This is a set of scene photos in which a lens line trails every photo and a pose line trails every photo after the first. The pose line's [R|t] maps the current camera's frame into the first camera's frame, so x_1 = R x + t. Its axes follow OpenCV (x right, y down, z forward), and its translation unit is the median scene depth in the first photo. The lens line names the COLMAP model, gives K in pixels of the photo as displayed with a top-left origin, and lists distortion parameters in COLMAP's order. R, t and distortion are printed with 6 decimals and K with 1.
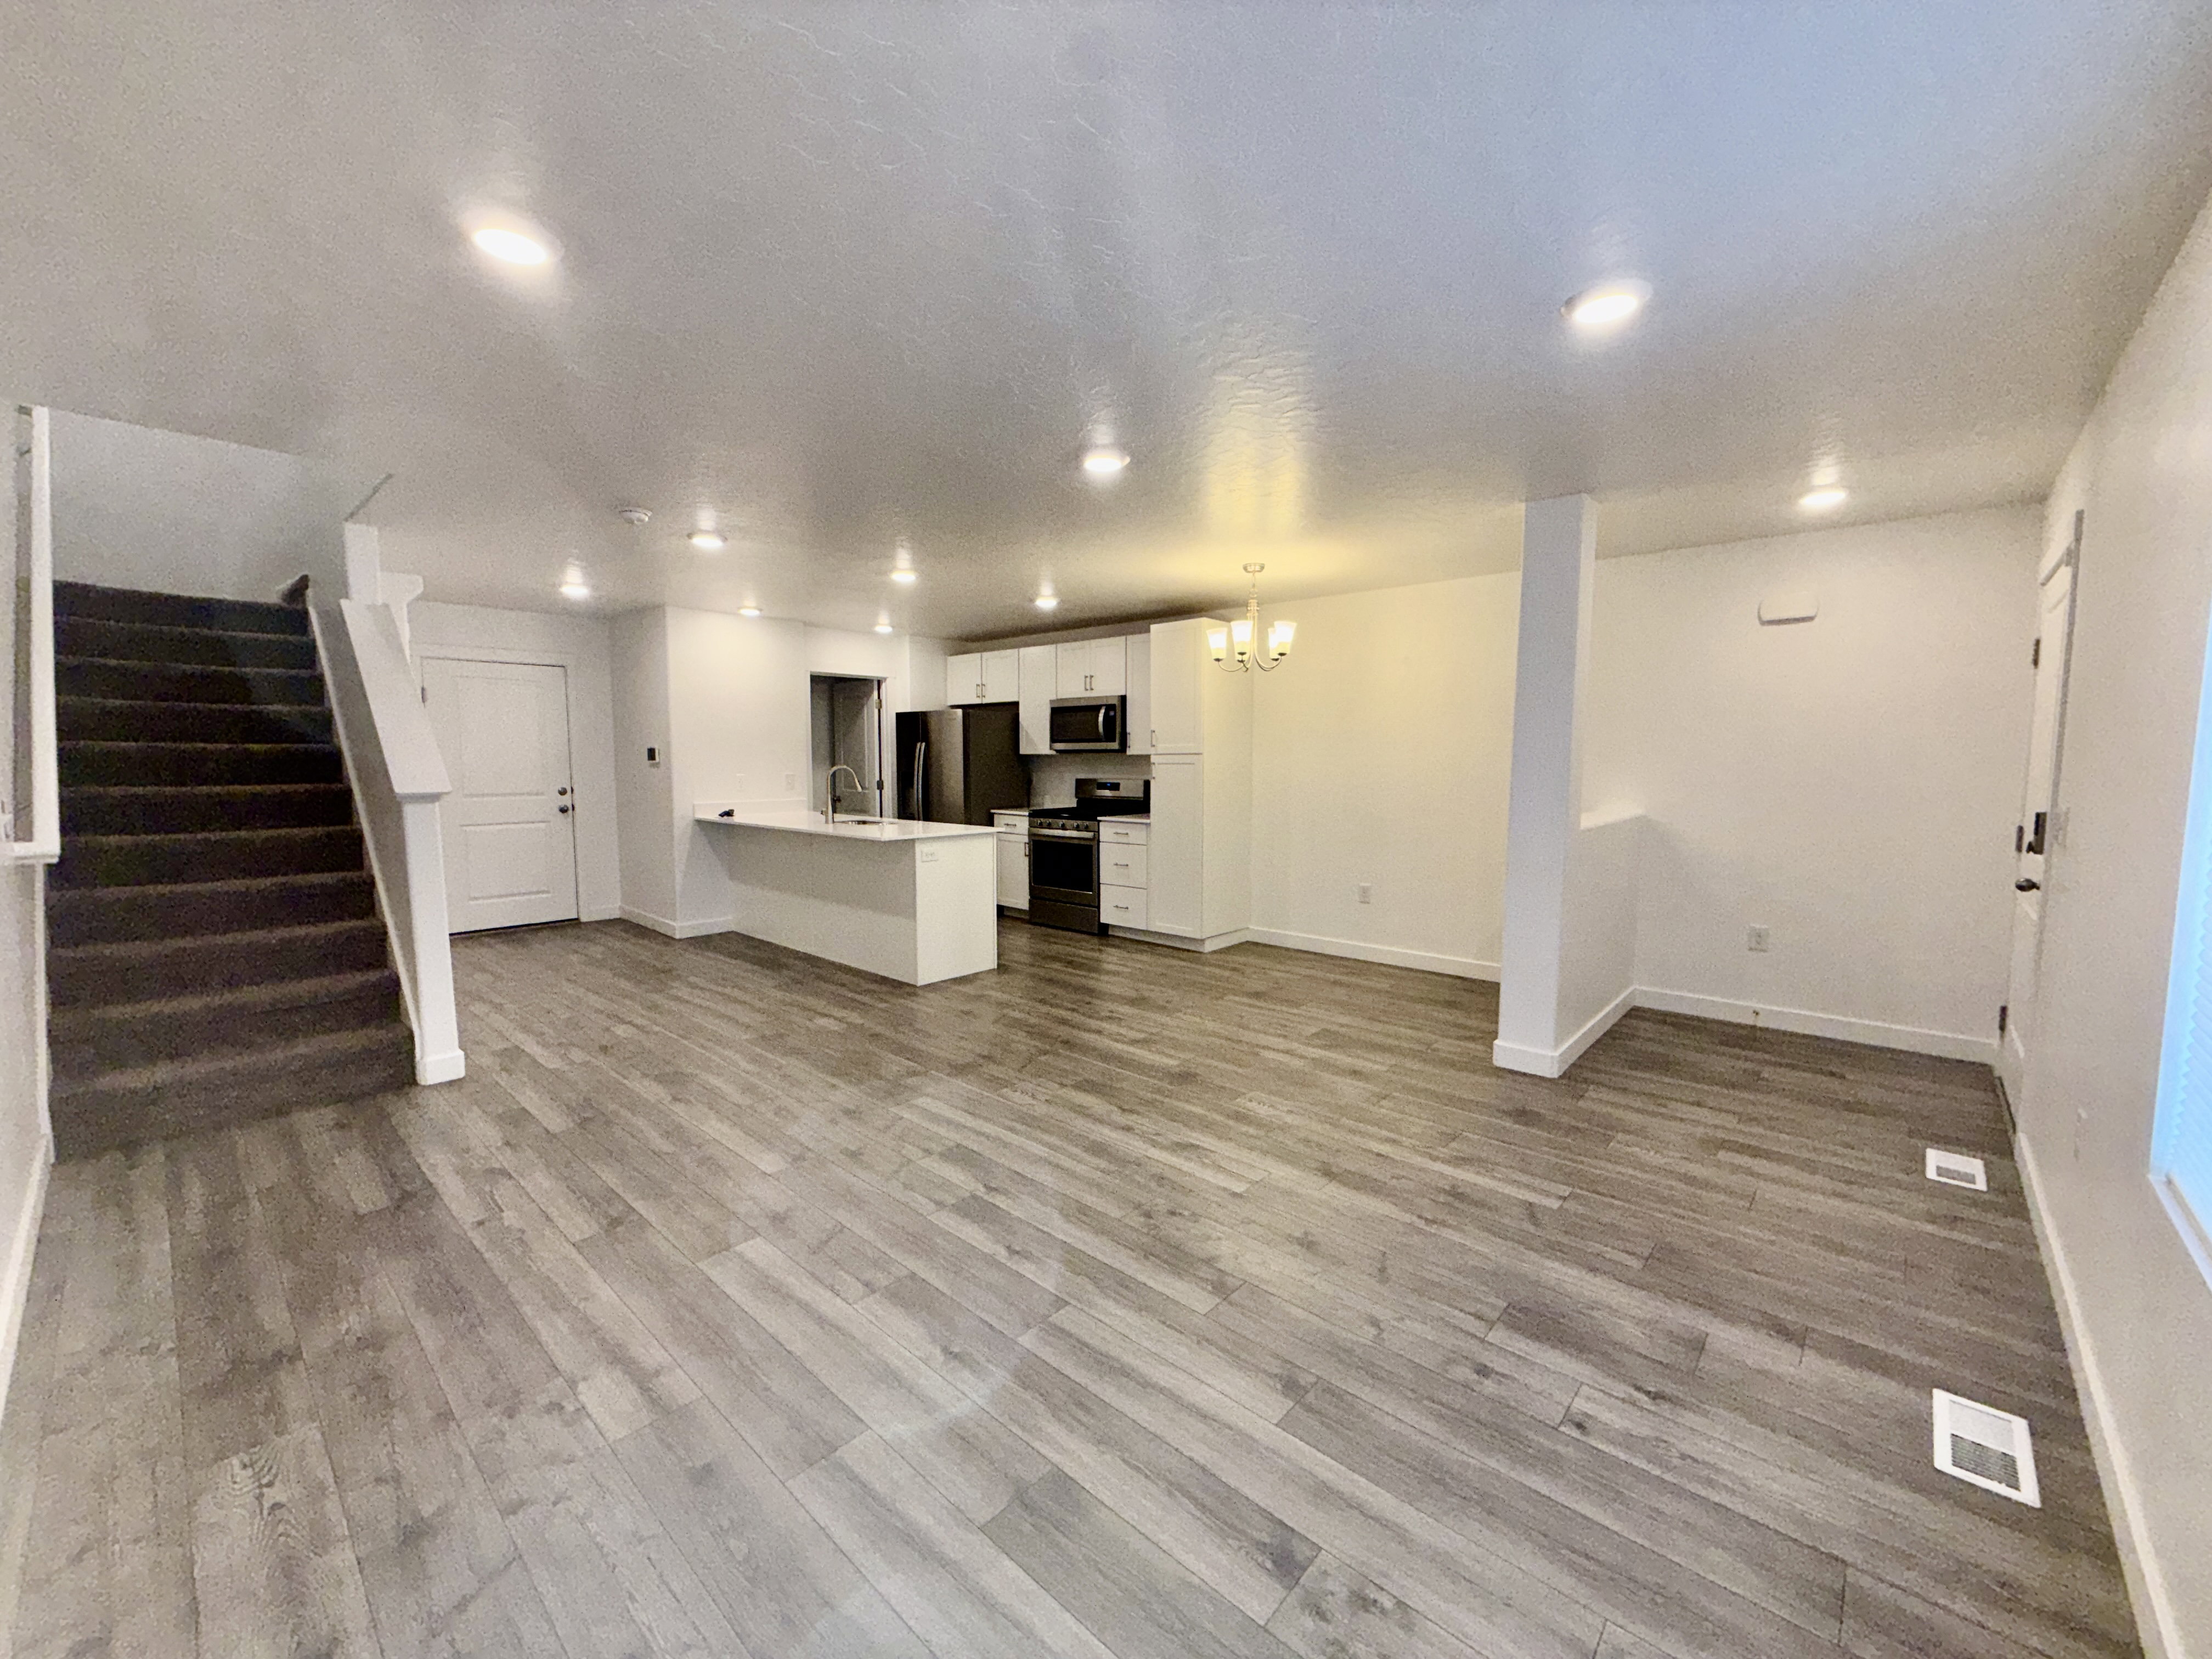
lens RADIAL K [[880.3, 0, 1100.3], [0, 880.3, 828.4], [0, 0, 1]] dist [0.000388, -0.000015]
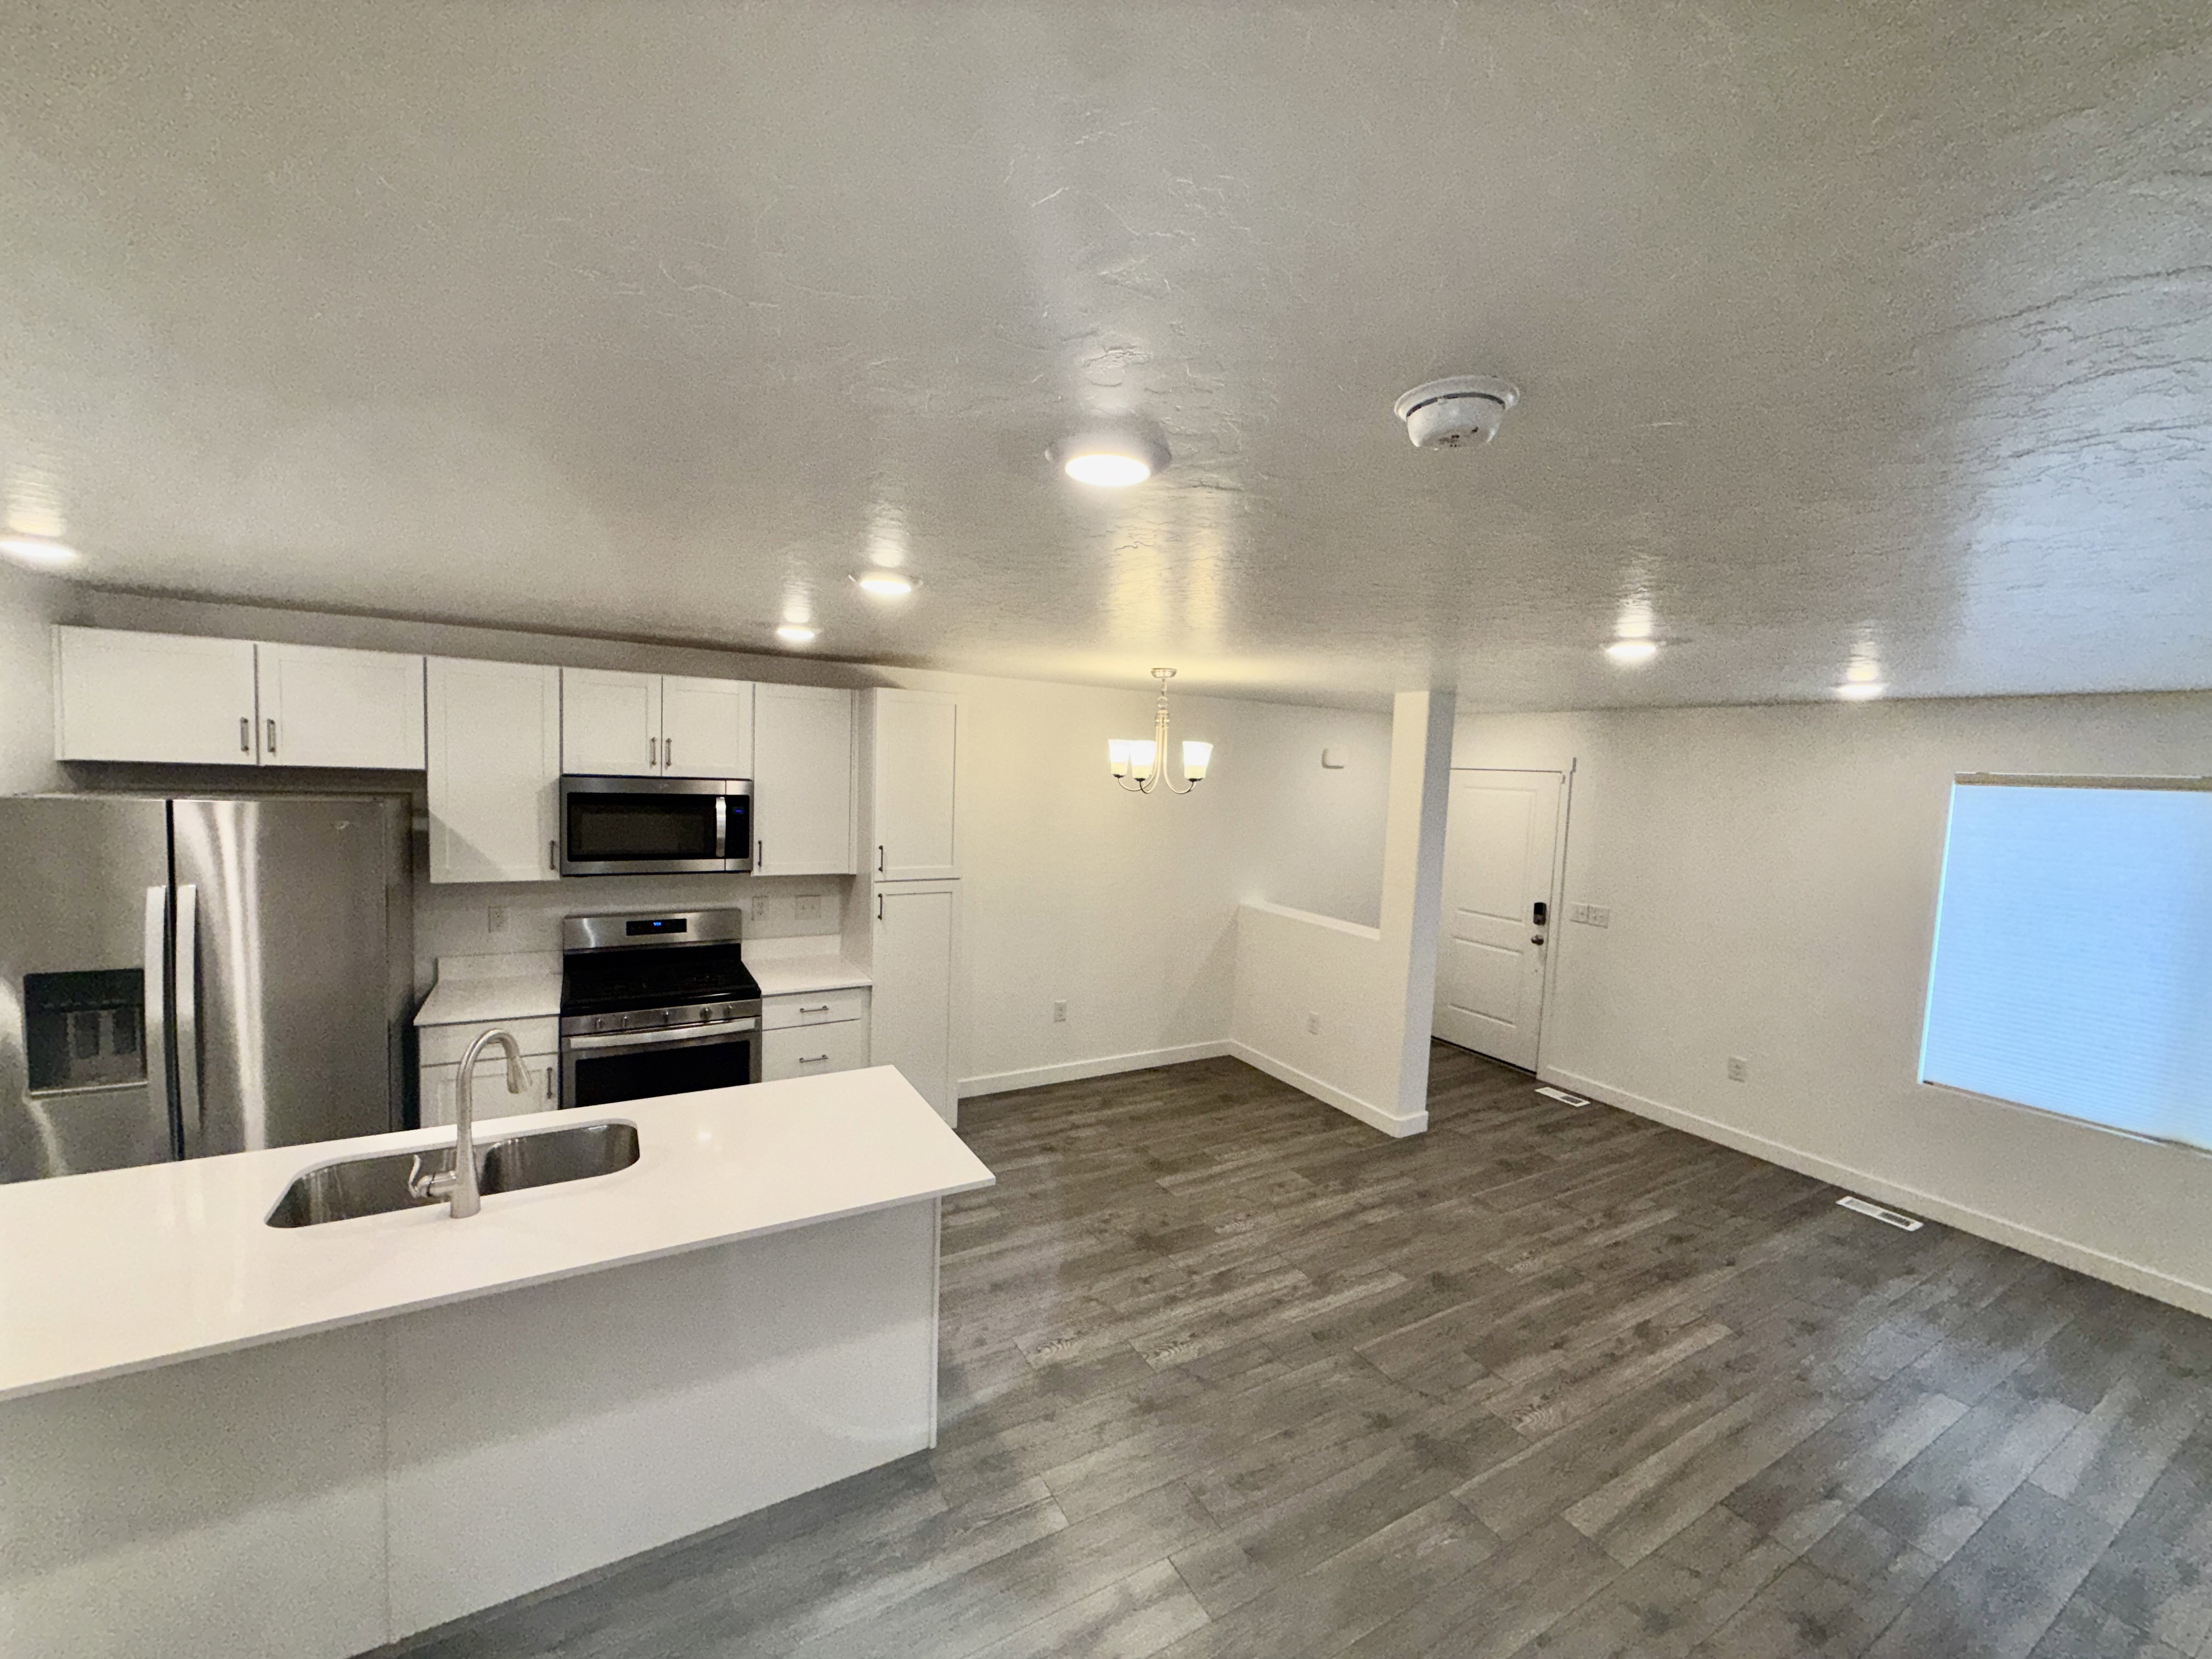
lens RADIAL K [[880.3, 0, 1100.3], [0, 880.3, 828.4], [0, 0, 1]] dist [0.000388, -0.000015]
pose [[0.301083, -0.058389, 0.951809, -0.978850], [0.035177, 0.998124, 0.050103, -0.285643], [-0.952949, 0.018397, 0.302572, 1.199551]]
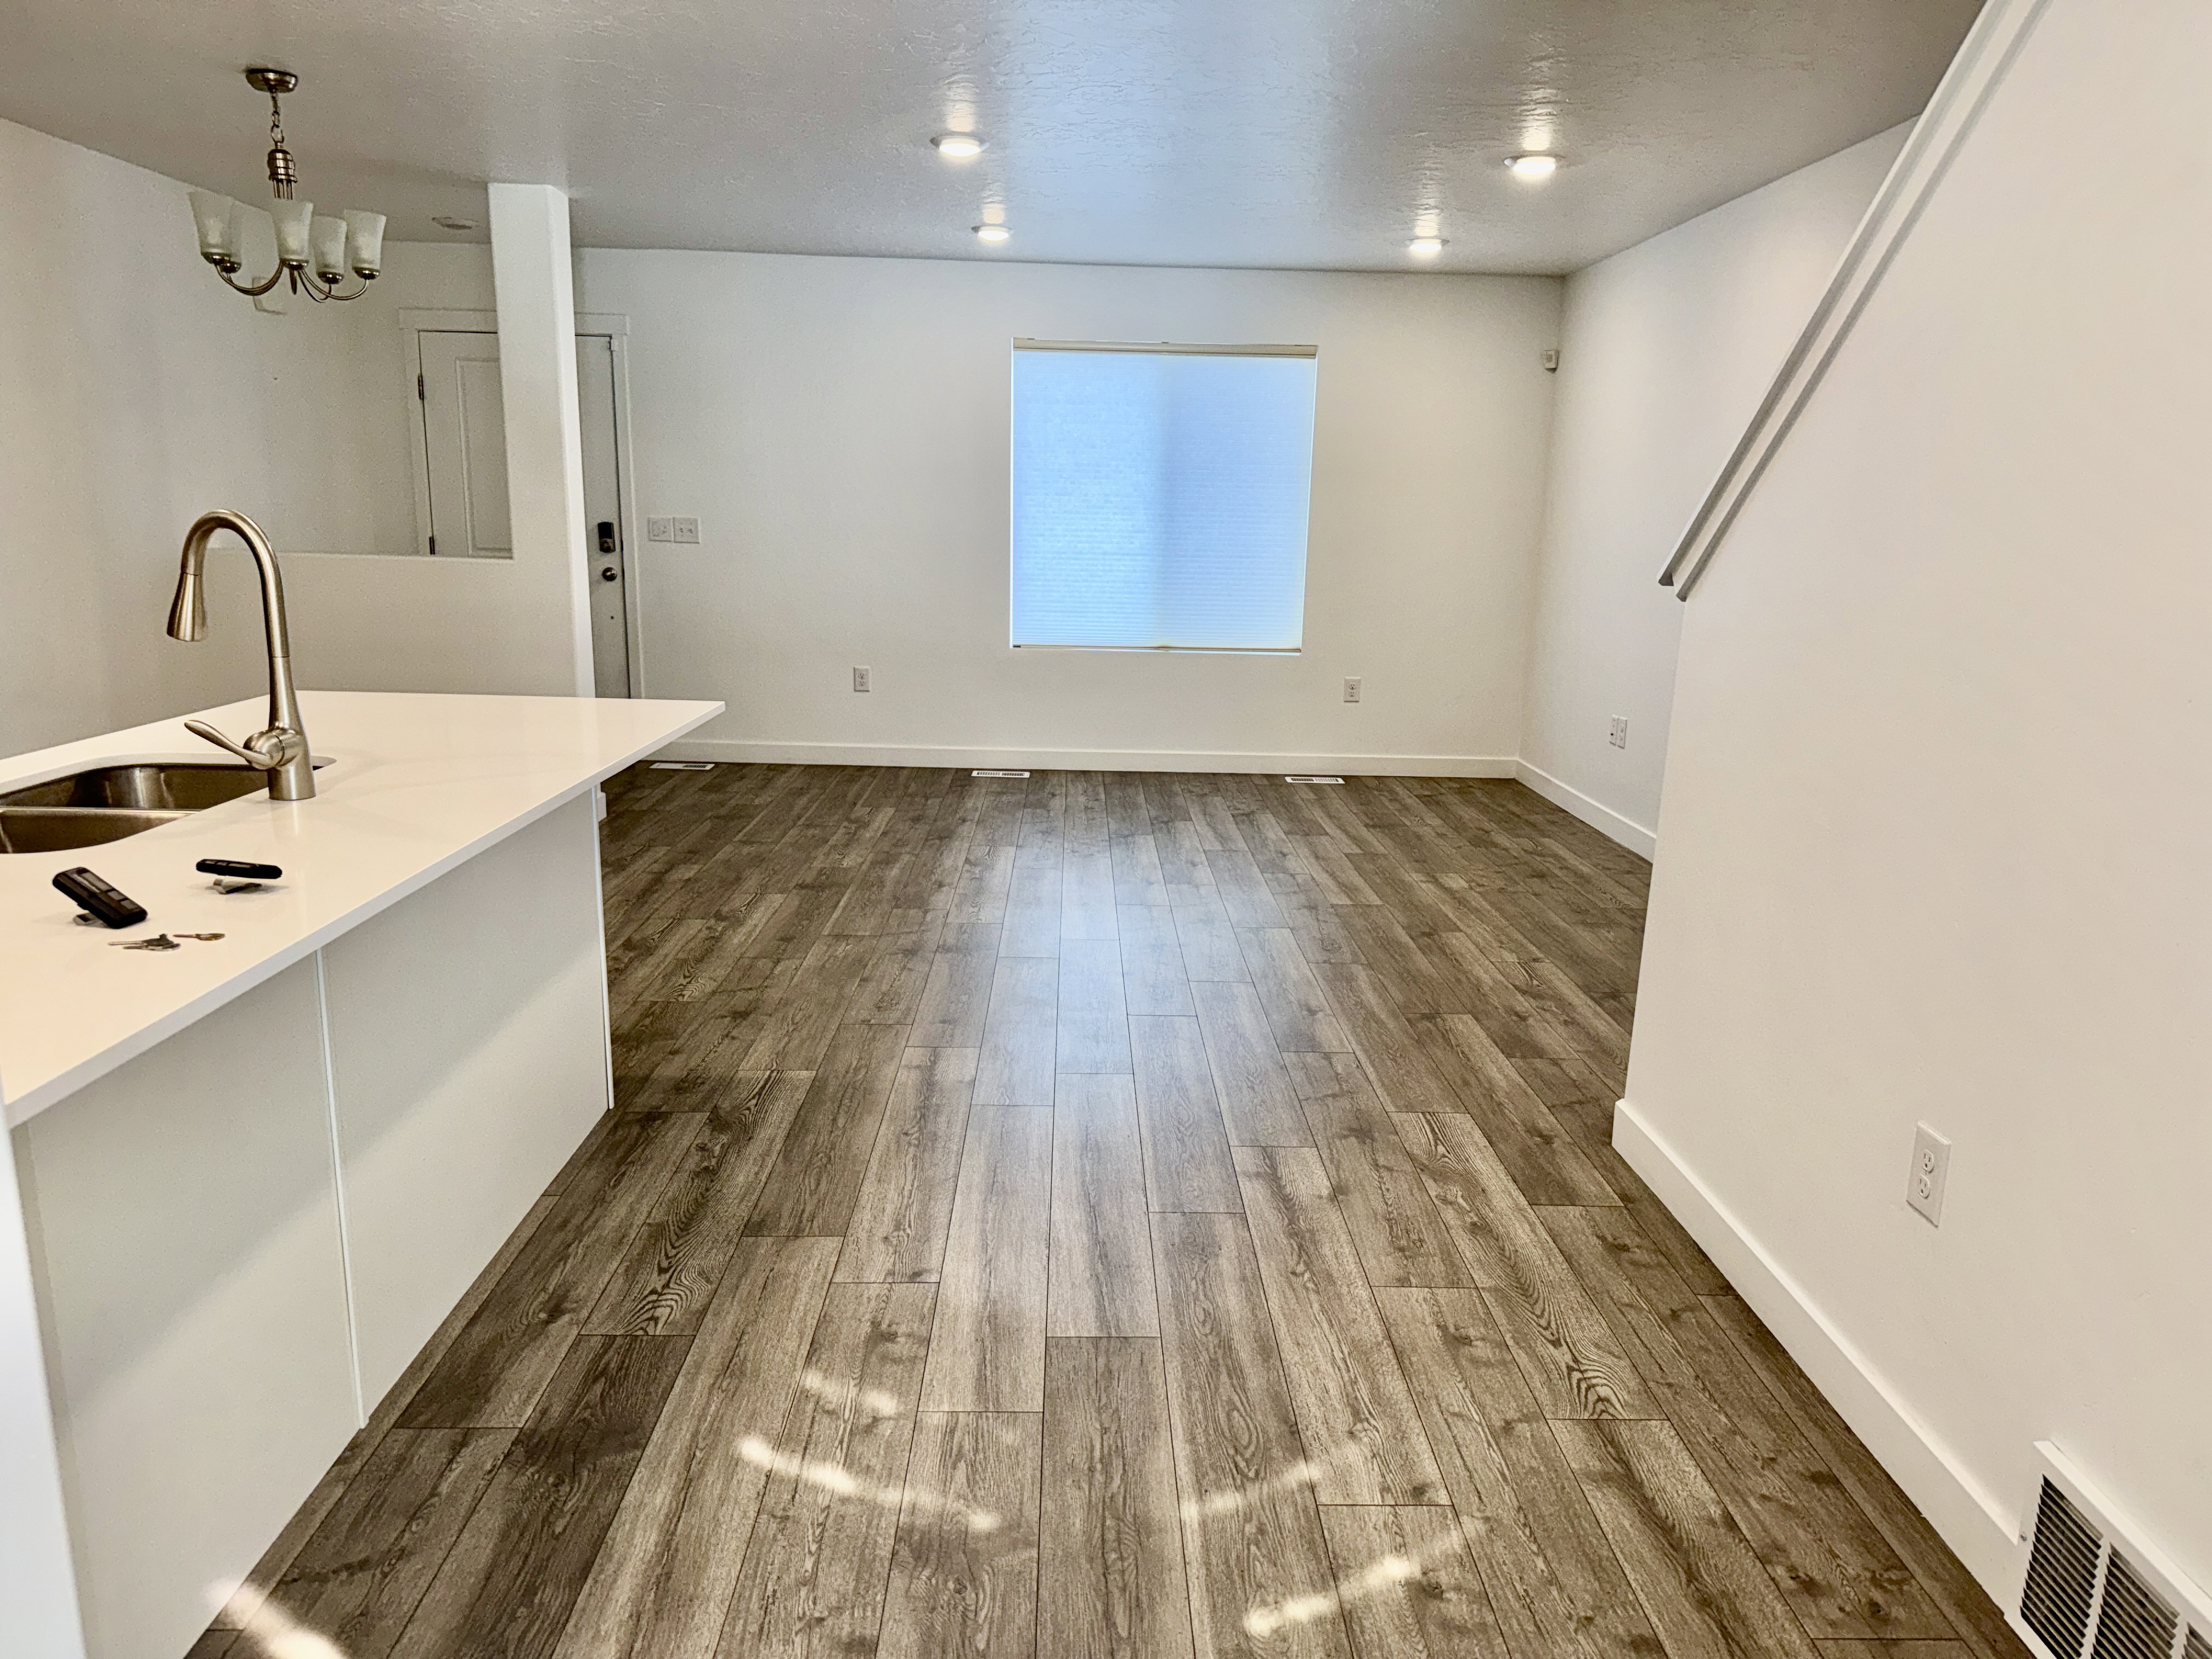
lens RADIAL K [[1542.1, 0, 1107.0], [0, 1542.1, 866.3], [0, 0, 1]] dist [0.085794, -0.106034]
pose [[-0.692000, -0.182308, 0.698499, -1.262204], [0.032893, 0.958619, 0.282786, -0.158644], [-0.721148, 0.218663, -0.657367, 1.993401]]
